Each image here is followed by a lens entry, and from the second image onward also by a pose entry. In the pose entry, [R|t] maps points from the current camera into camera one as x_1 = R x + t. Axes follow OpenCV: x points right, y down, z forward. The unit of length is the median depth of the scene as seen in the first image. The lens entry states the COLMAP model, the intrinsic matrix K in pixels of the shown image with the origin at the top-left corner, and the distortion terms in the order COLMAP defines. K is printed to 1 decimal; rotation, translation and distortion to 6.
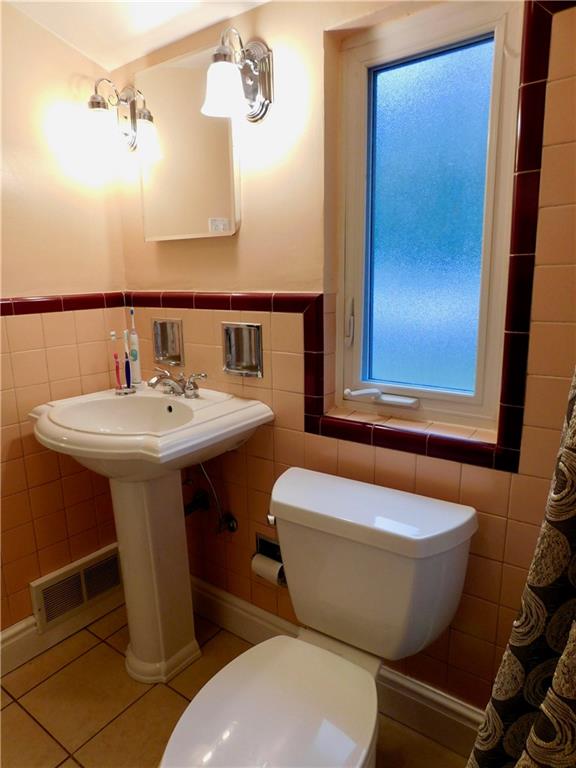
lens RADIAL K [[502.2, 0, 287.8], [0, 502.2, 386.2], [0, 0, 1]] dist [-0.034876, 0.004587]
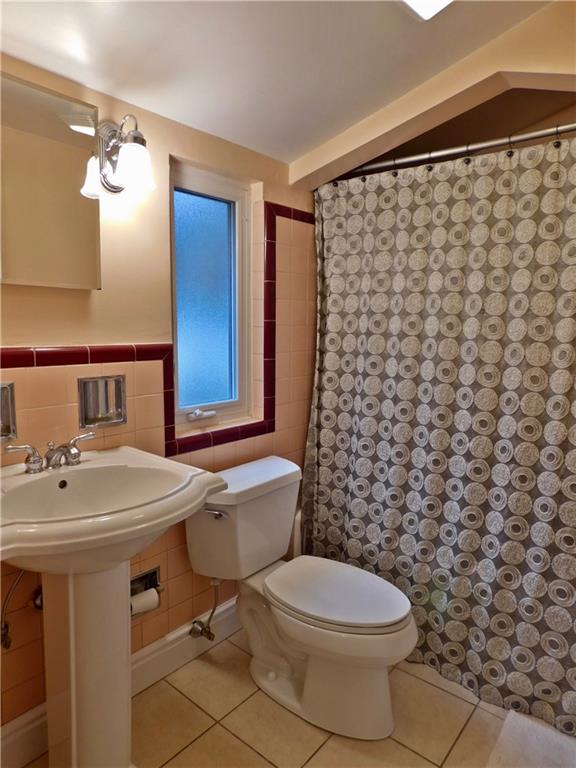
lens RADIAL K [[502.2, 0, 287.6], [0, 502.2, 382.0], [0, 0, 1]] dist [-0.034876, 0.004587]
pose [[0.067973, -0.097454, 0.992916, -1.122671], [0.202313, 0.975888, 0.081933, -0.125437], [-0.976959, 0.195310, 0.086050, 0.578836]]
